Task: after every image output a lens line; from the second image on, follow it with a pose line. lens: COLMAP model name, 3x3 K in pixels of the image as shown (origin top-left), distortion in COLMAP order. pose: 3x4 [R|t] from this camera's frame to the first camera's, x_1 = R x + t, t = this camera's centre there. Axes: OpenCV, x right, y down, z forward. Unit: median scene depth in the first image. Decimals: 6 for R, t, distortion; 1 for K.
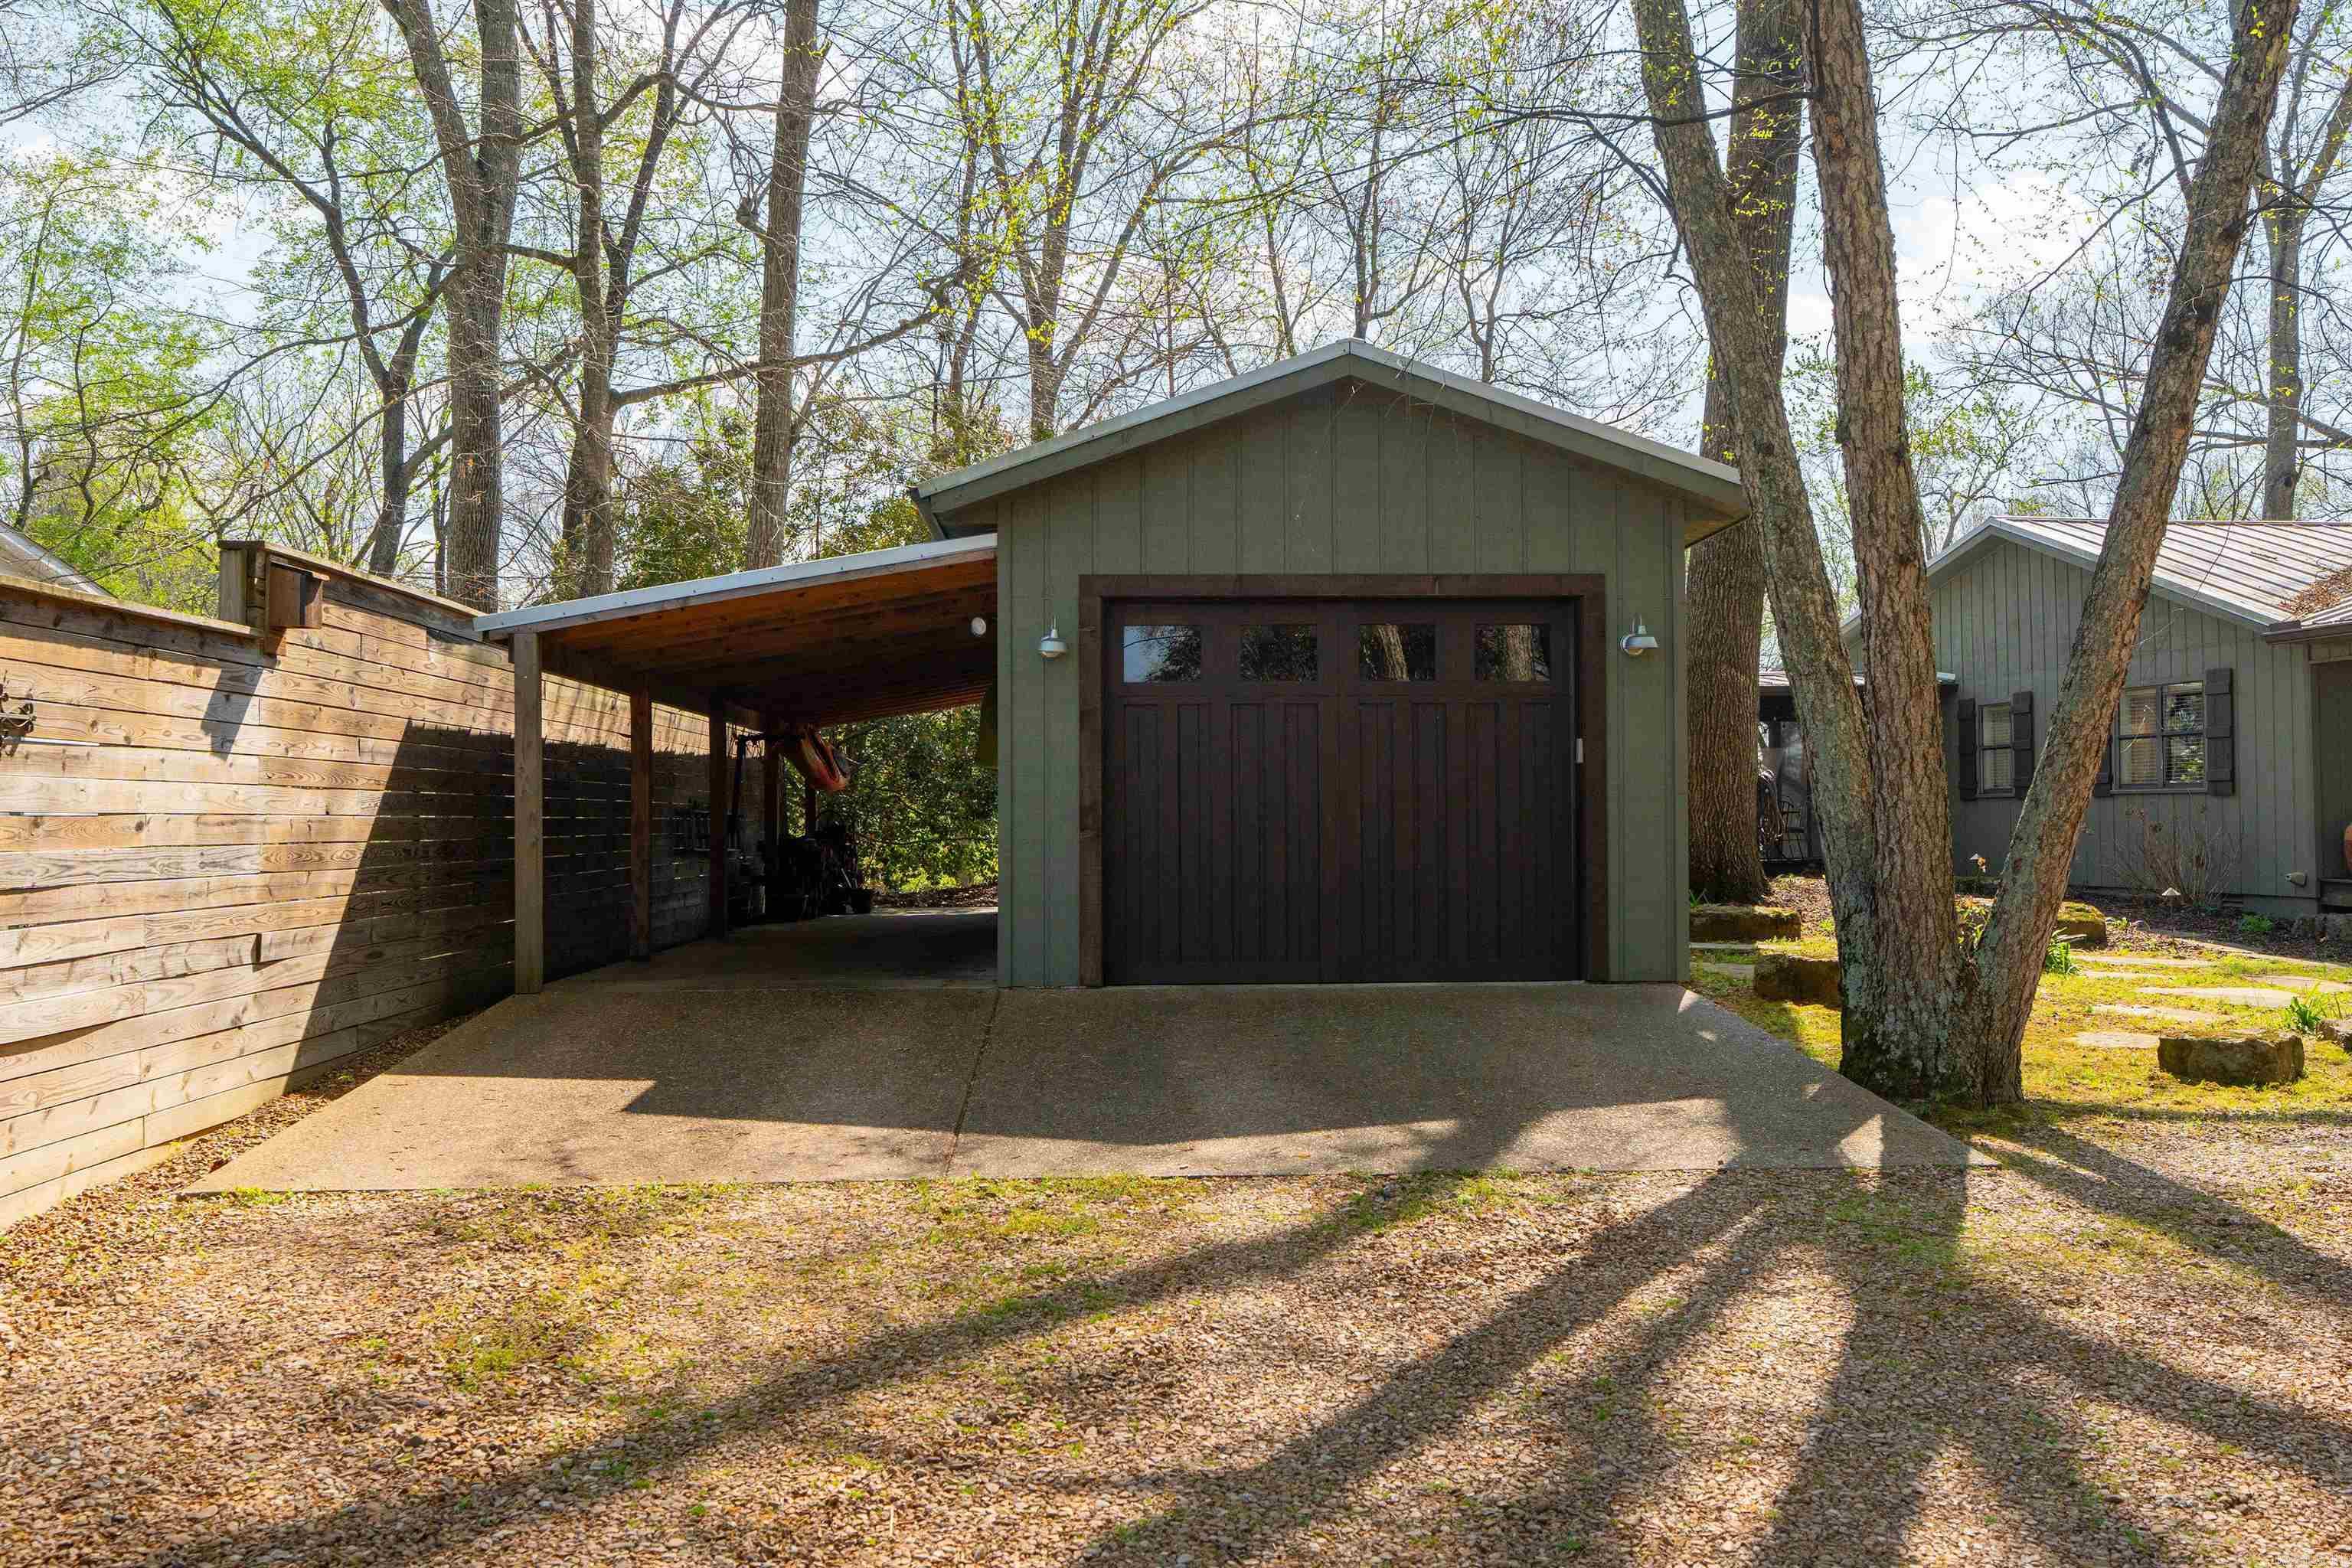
lens RADIAL K [[1970.6, 0, 1175.2], [0, 1970.6, 784.3], [0, 0, 1]] dist [-0.002357, -0.006887]
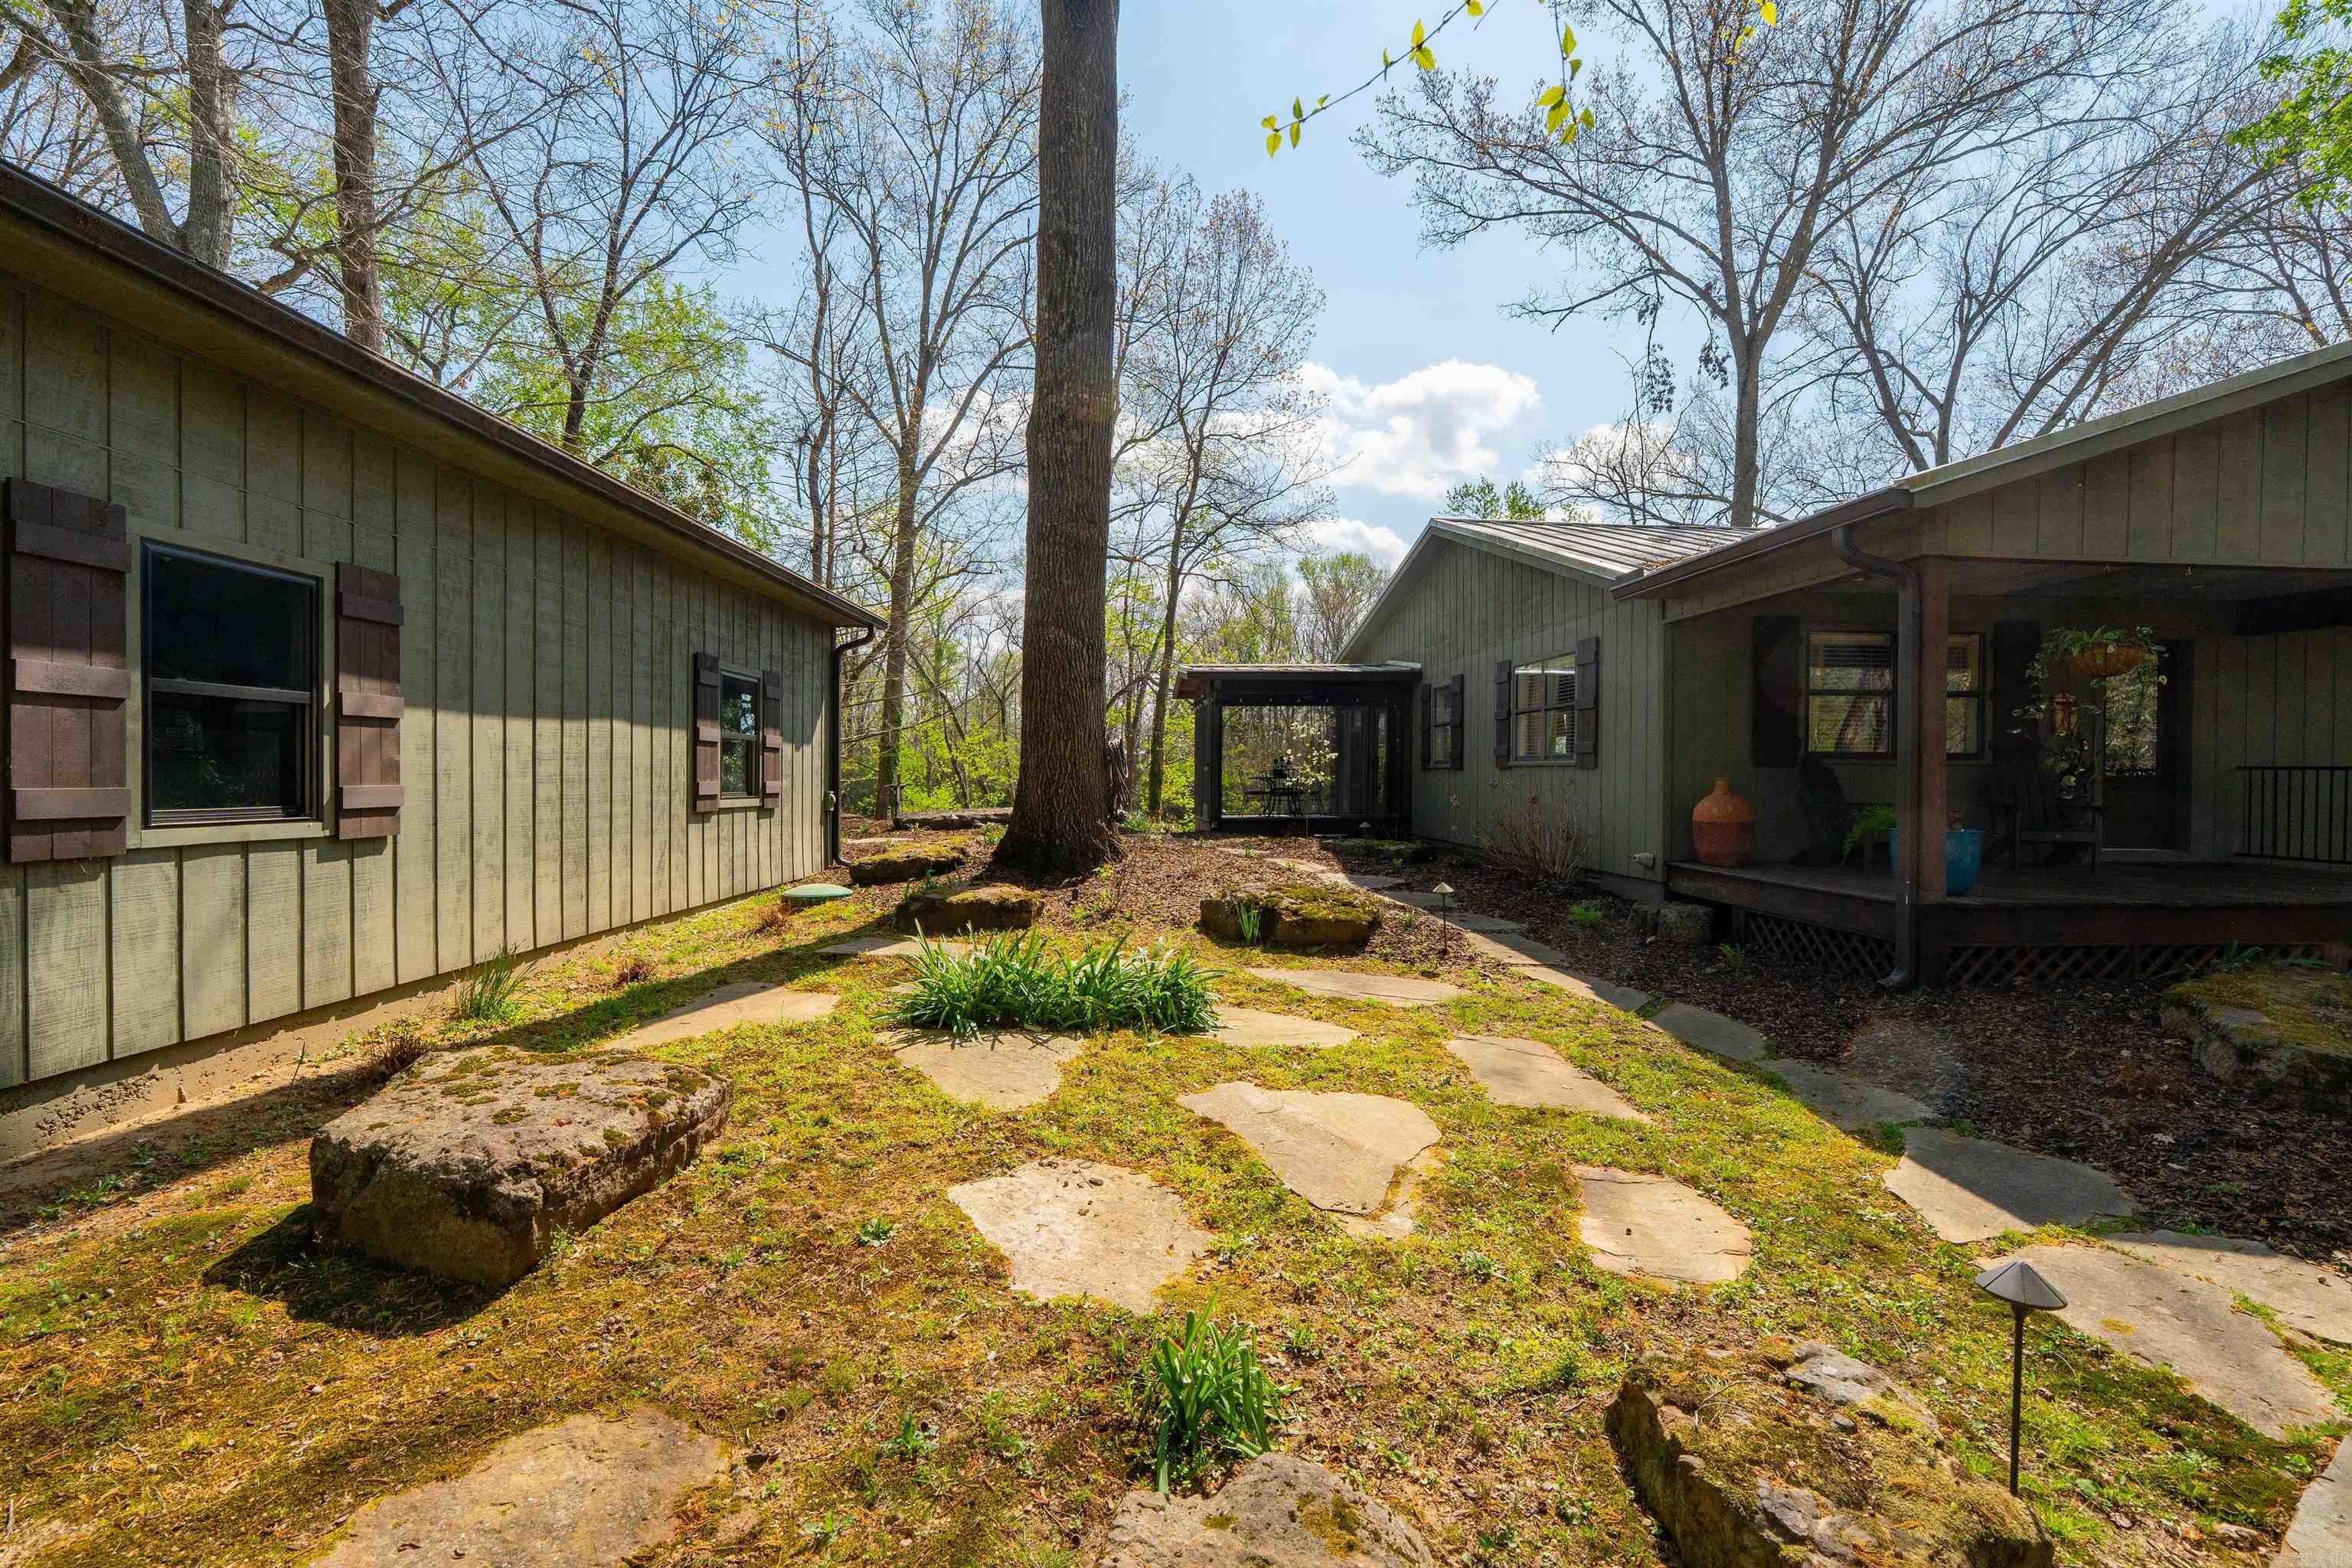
lens RADIAL K [[1044.4, 0, 1176.4], [0, 1044.4, 784.6], [0, 0, 1]] dist [-0.005372, 0.000494]
pose [[0.999657, 0.014791, -0.021604, 0.221913], [-0.014319, 0.999658, 0.021871, 0.003120], [0.021920, -0.021554, 0.999527, 0.312909]]
